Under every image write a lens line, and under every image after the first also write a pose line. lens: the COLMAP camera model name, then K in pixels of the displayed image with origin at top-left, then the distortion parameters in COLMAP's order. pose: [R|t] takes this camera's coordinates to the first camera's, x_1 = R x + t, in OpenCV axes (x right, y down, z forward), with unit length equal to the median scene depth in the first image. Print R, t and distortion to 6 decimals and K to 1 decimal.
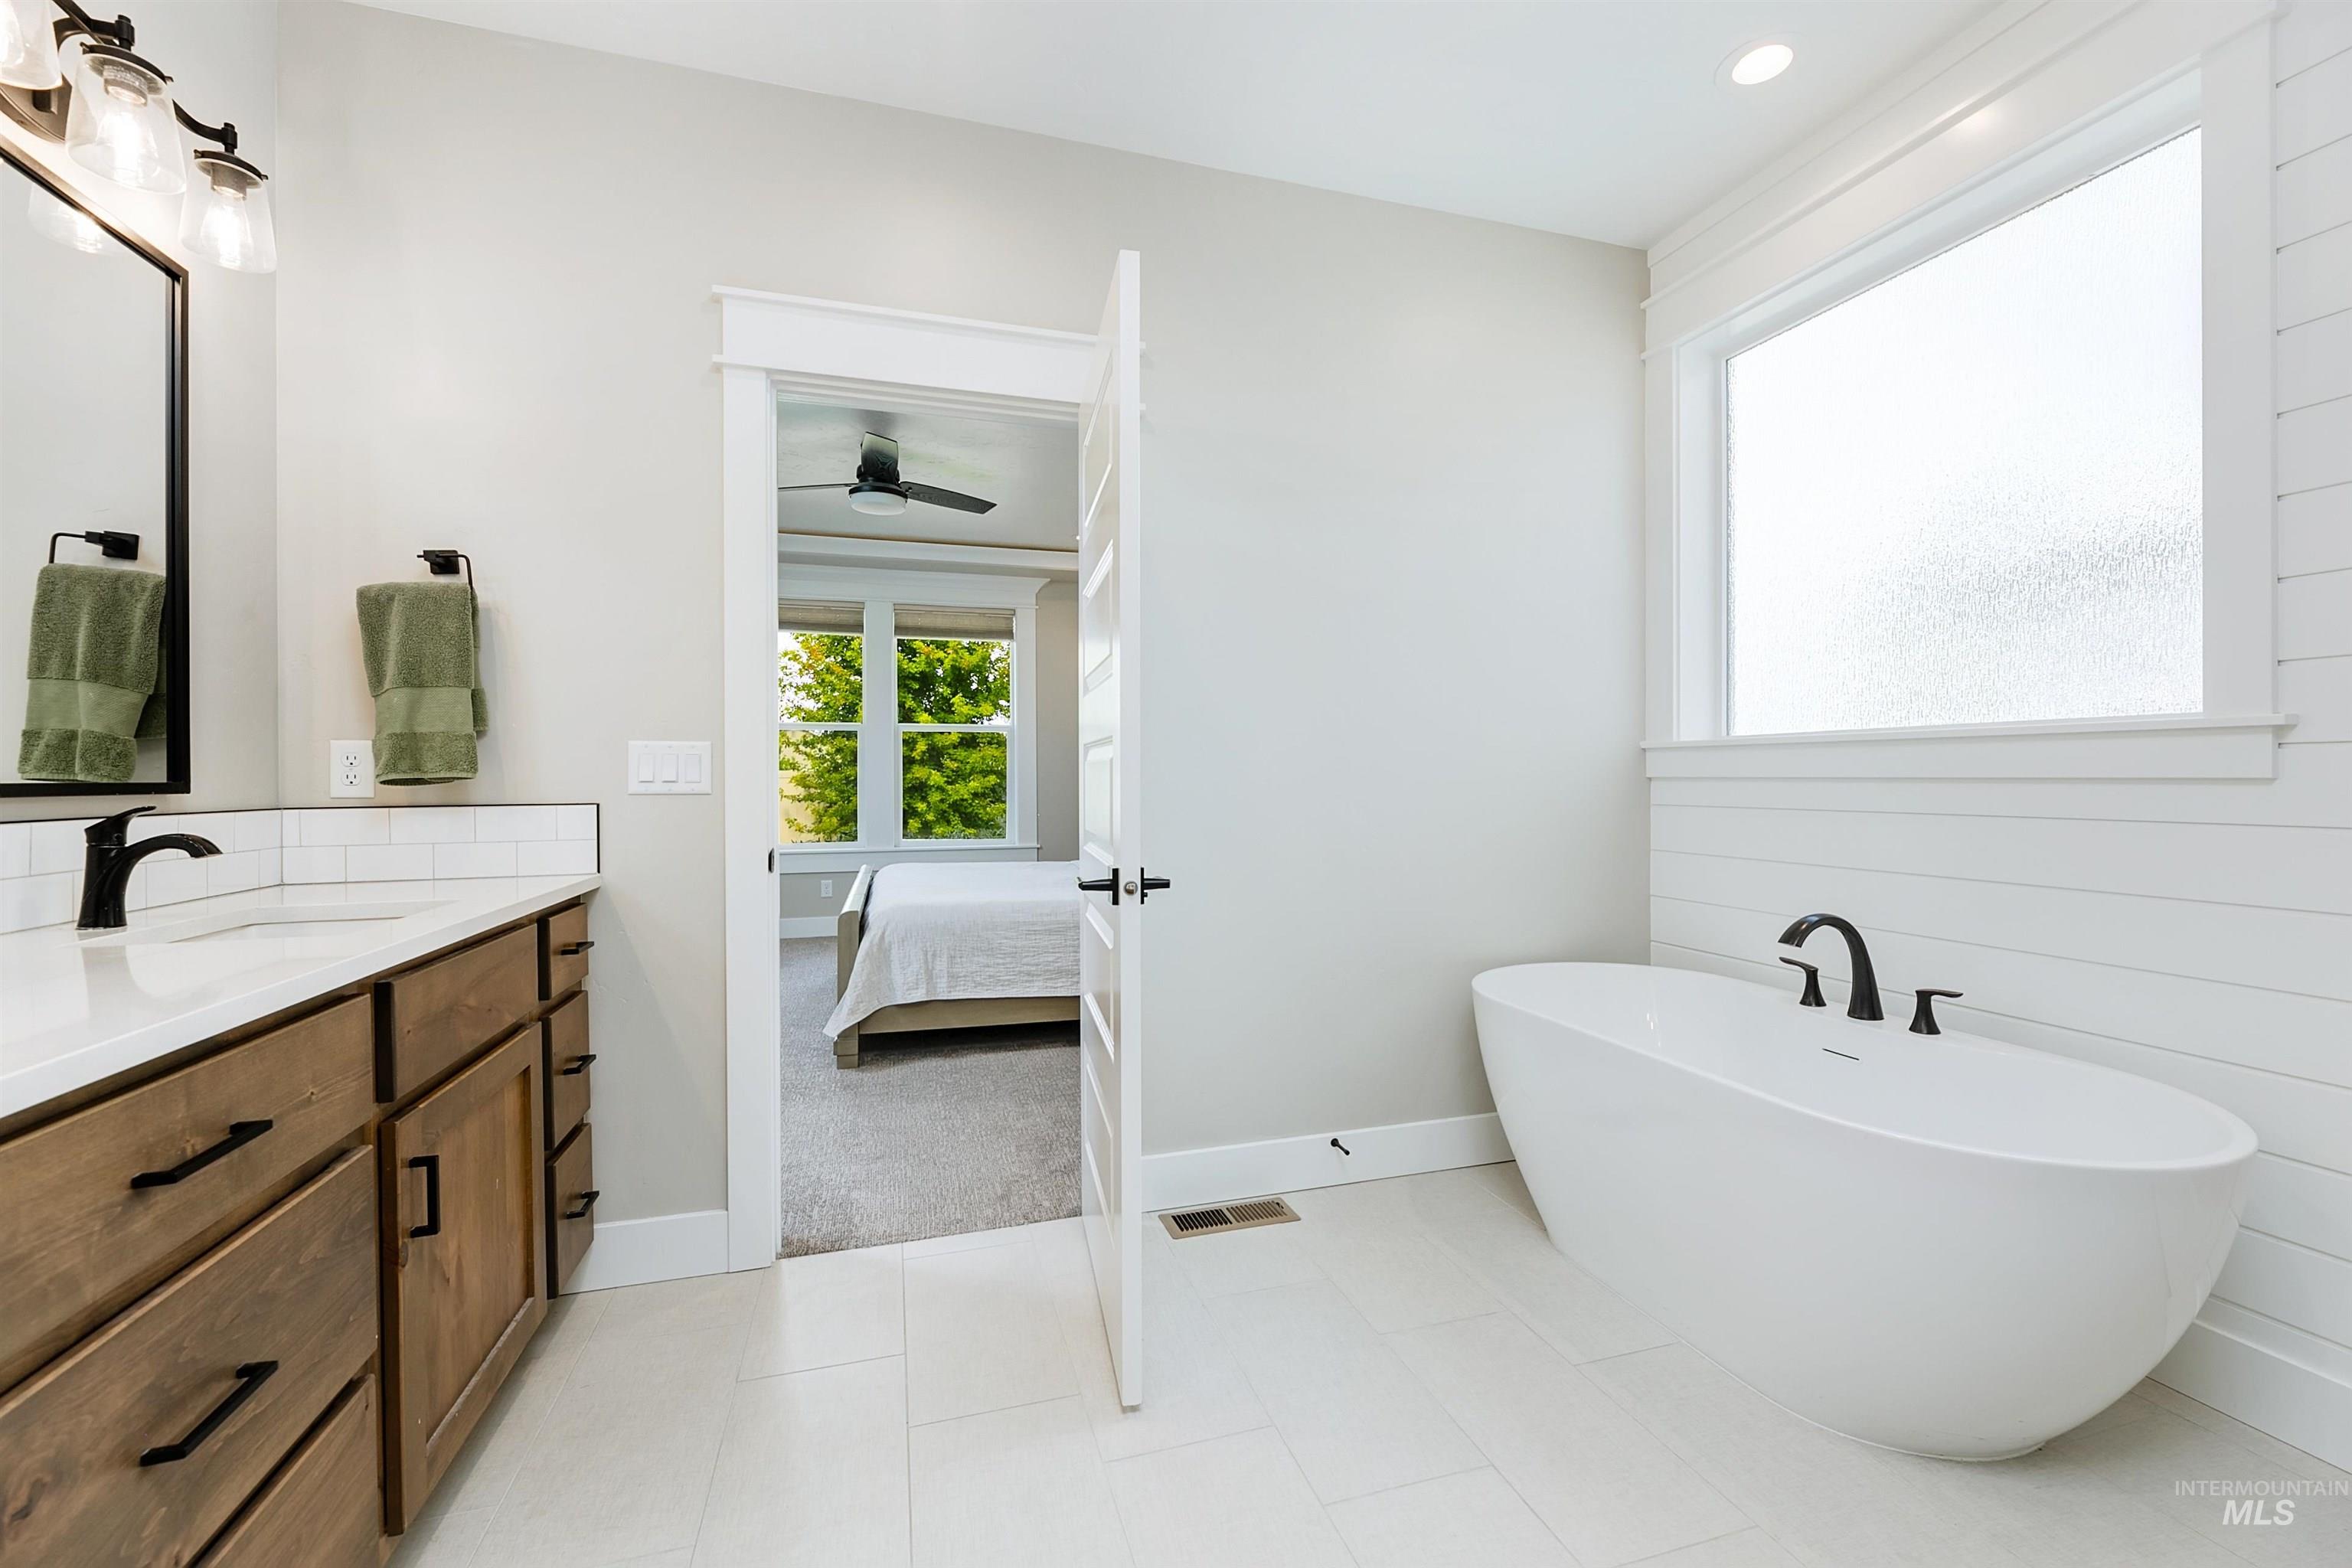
lens RADIAL K [[971.3, 0, 1176.0], [0, 971.3, 784.0], [0, 0, 1]] dist [0.004764, 0.000349]
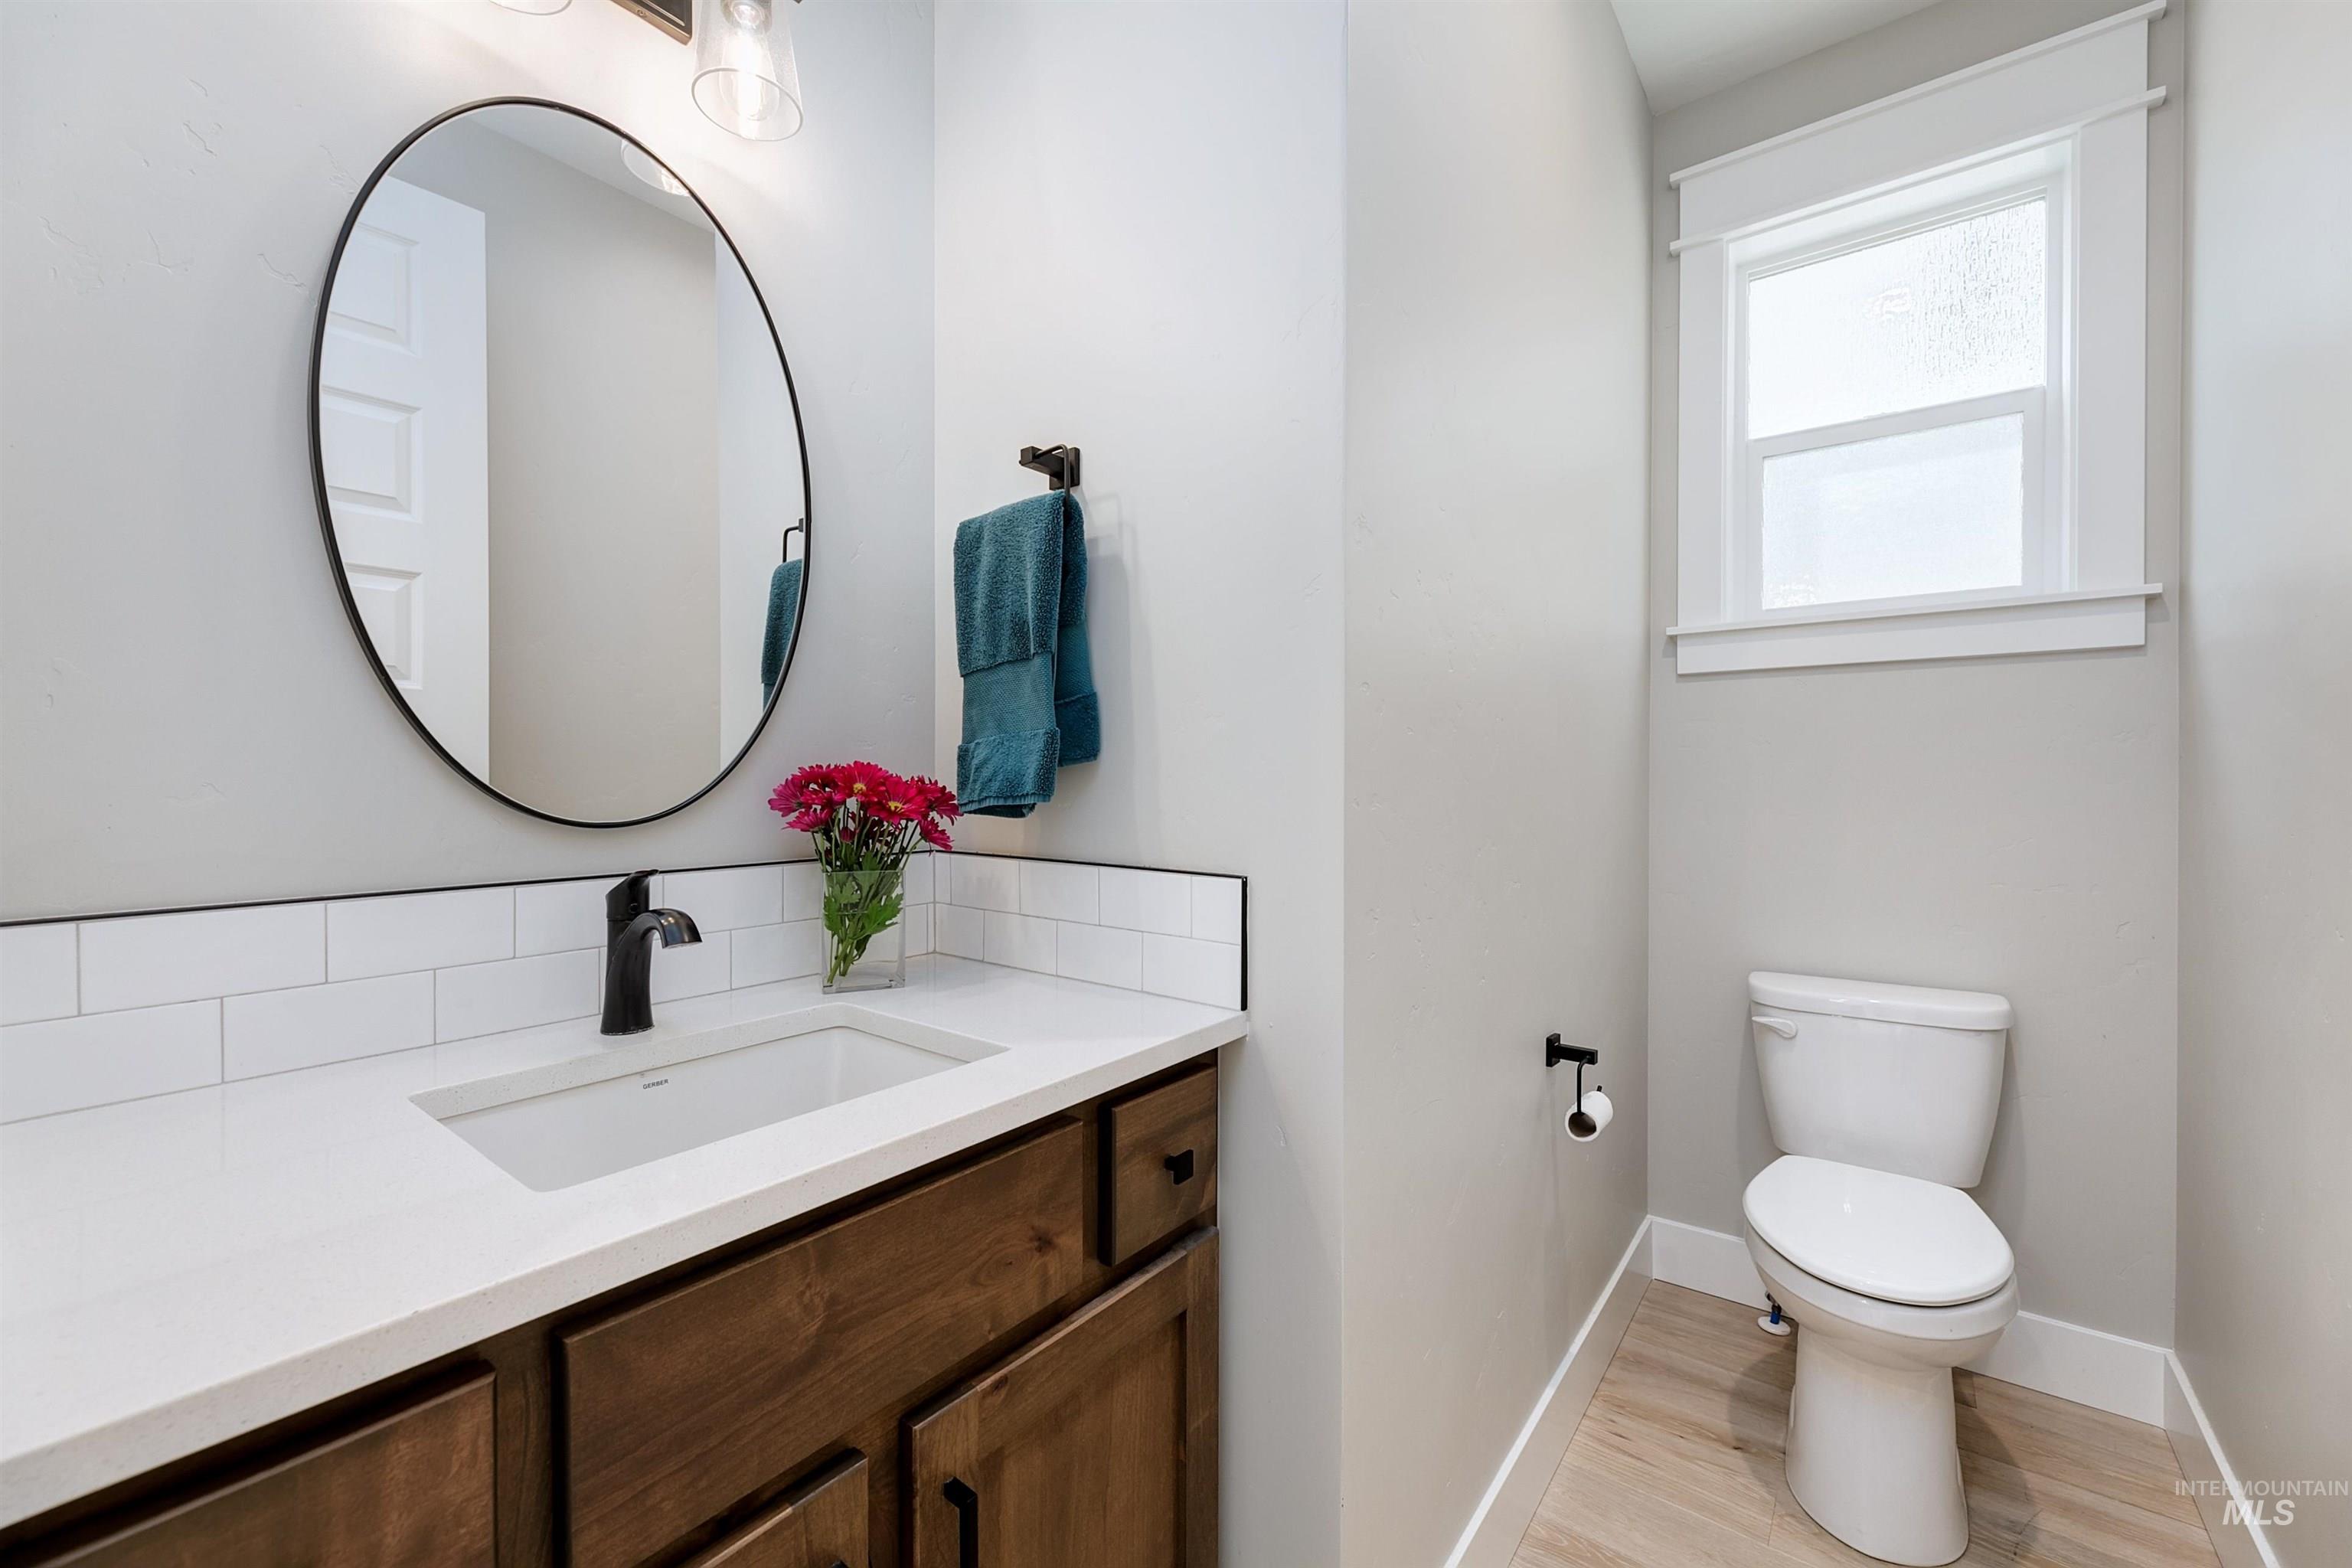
lens RADIAL K [[971.3, 0, 1176.0], [0, 971.3, 784.0], [0, 0, 1]] dist [0.004764, 0.000349]
pose [[0.586509, 0.003689, -0.809935, -0.237805], [-0.006139, 0.999981, 0.000109, -0.030856], [0.809920, 0.004908, 0.586520, 0.766145]]
